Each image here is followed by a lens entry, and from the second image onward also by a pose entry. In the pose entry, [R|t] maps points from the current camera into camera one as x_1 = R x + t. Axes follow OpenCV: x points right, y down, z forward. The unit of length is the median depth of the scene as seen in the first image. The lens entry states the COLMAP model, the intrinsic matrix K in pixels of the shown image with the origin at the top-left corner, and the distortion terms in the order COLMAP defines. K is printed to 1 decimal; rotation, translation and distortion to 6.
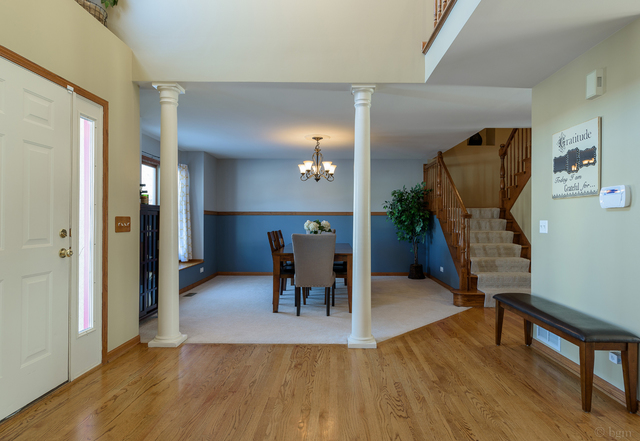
lens RADIAL K [[363.6, 0, 335.7], [0, 363.6, 219.6], [0, 0, 1]] dist [0.001044, 0.000124]
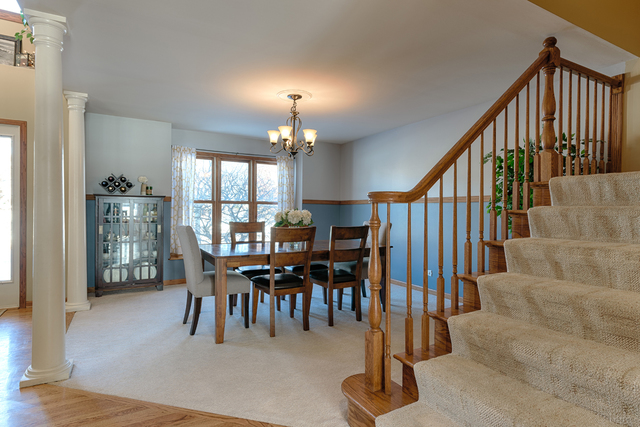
lens RADIAL K [[346.9, 0, 320.0], [0, 346.9, 213.5], [0, 0, 1]] dist [0.024511, -0.000343]
pose [[0.495577, 0.009797, -0.868509, 0.586159], [-0.005877, 0.999951, 0.007926, 0.005822], [0.868544, 0.001176, 0.495610, 0.692833]]
